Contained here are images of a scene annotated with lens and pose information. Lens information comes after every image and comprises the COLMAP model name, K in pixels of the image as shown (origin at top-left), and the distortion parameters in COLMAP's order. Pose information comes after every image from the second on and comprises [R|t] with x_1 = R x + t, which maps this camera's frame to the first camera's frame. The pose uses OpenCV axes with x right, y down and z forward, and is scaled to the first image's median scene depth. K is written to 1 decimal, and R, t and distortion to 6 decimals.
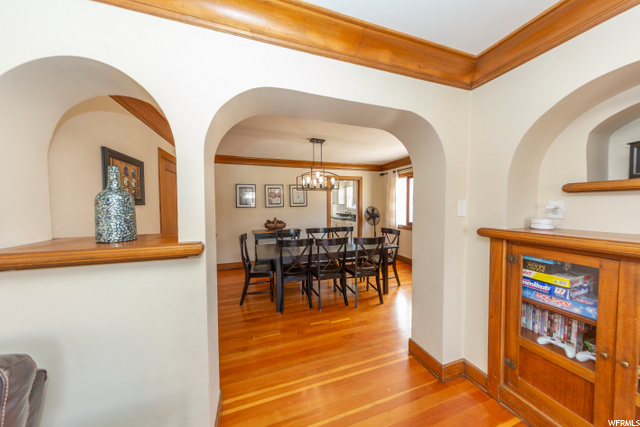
lens RADIAL K [[207.8, 0, 319.1], [0, 207.8, 211.8], [0, 0, 1]] dist [0.000435, -0.000012]
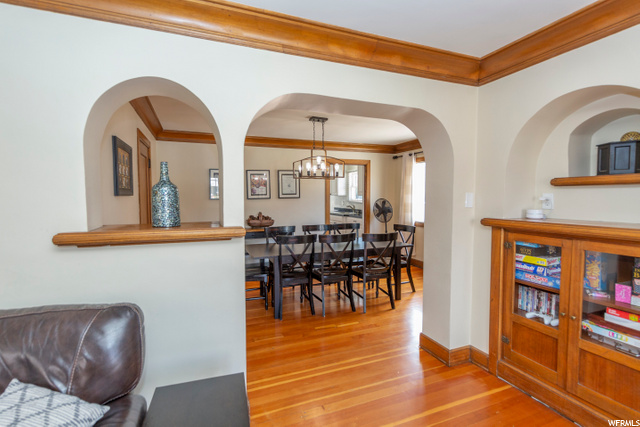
lens RADIAL K [[307.4, 0, 320.4], [0, 307.4, 212.4], [0, 0, 1]] dist [-0.001047, -0.000030]
pose [[0.998636, 0.001154, 0.052206, -0.129314], [-0.002121, 0.999827, 0.018482, 0.018601], [-0.052175, -0.018568, 0.998465, -0.474731]]
